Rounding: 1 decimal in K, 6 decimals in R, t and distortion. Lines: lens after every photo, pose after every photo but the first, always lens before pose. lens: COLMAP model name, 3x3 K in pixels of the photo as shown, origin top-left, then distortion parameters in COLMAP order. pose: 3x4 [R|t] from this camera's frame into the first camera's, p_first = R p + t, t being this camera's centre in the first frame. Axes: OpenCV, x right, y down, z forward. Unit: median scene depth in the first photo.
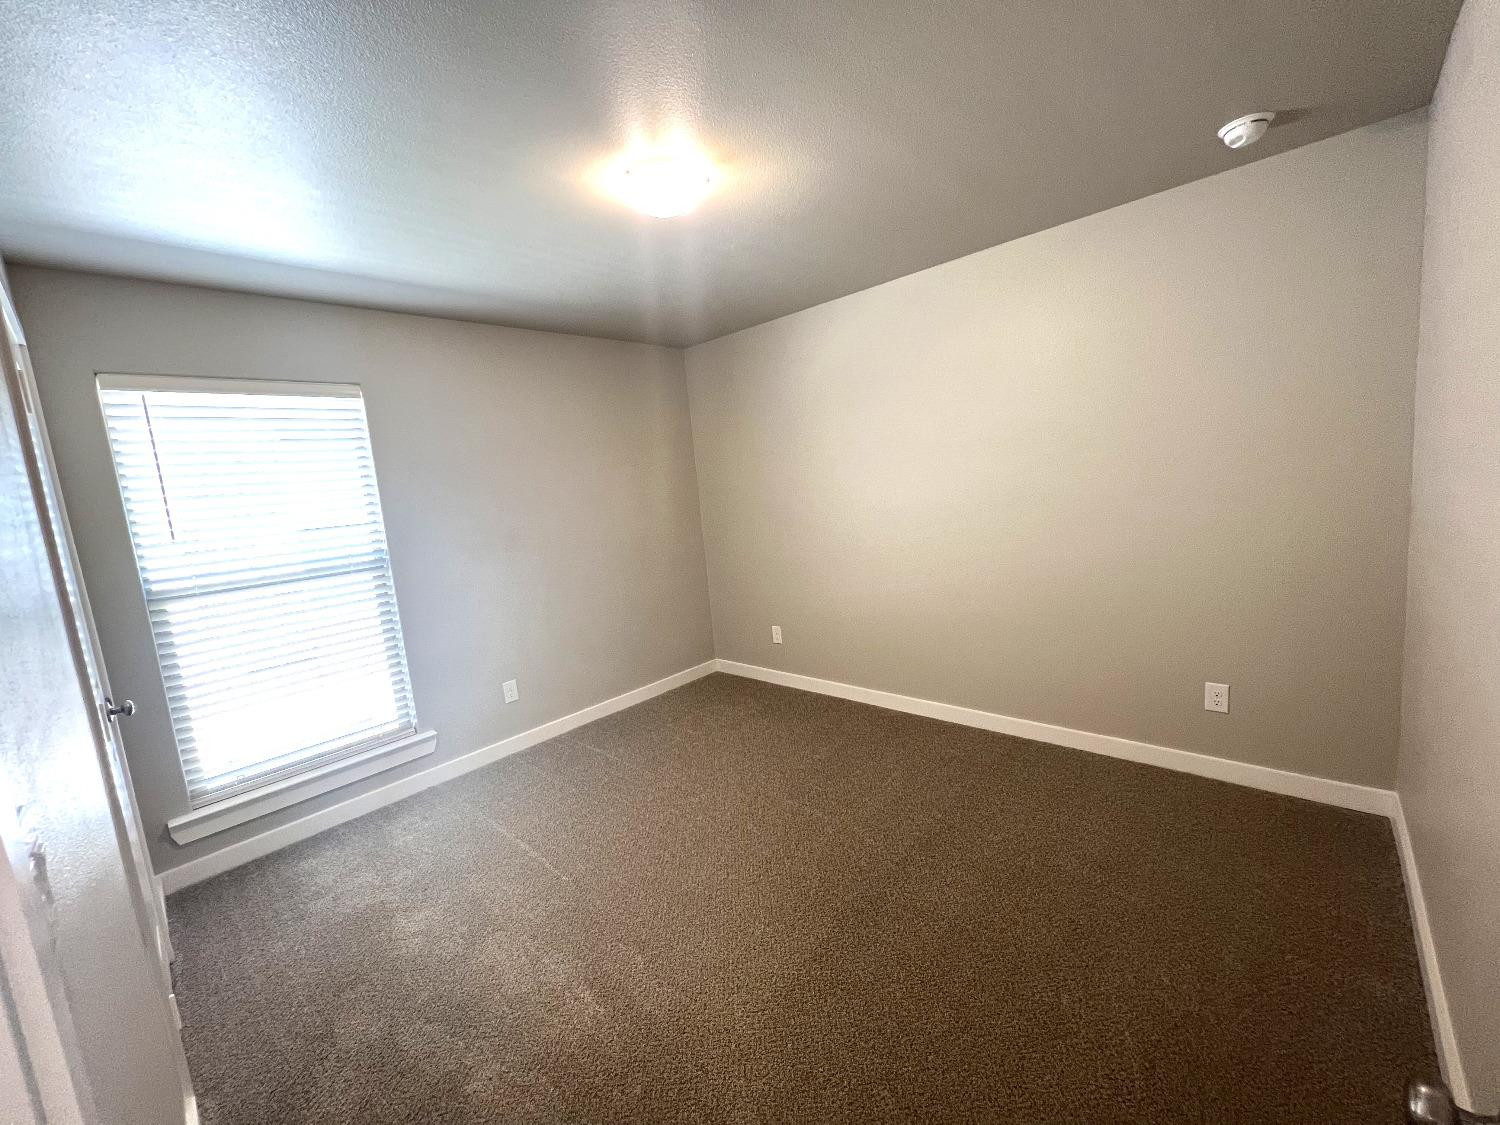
lens RADIAL K [[597.6, 0, 747.2], [0, 597.6, 557.8], [0, 0, 1]] dist [-0.001592, 0.000188]
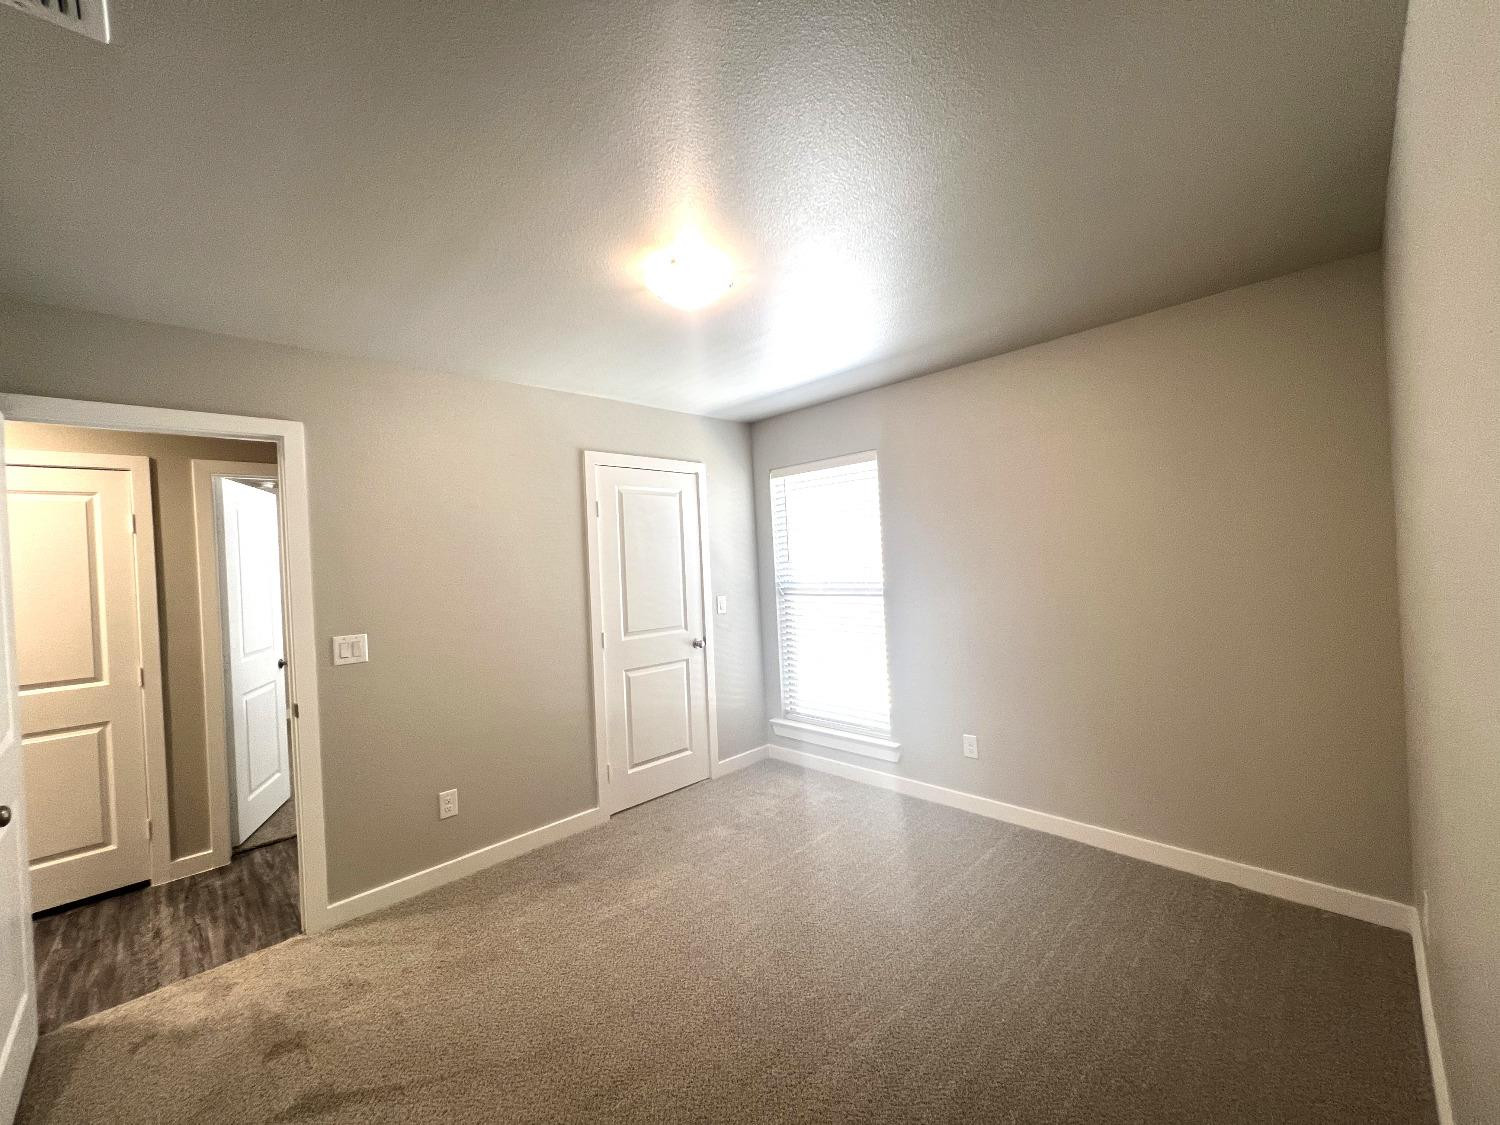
lens RADIAL K [[597.6, 0, 747.2], [0, 597.6, 557.8], [0, 0, 1]] dist [-0.001592, 0.000188]
pose [[-0.036188, 0.075636, -0.996479, 0.644504], [-0.089919, 0.992841, 0.078626, -0.136991], [0.995291, 0.092447, -0.029128, 0.784063]]
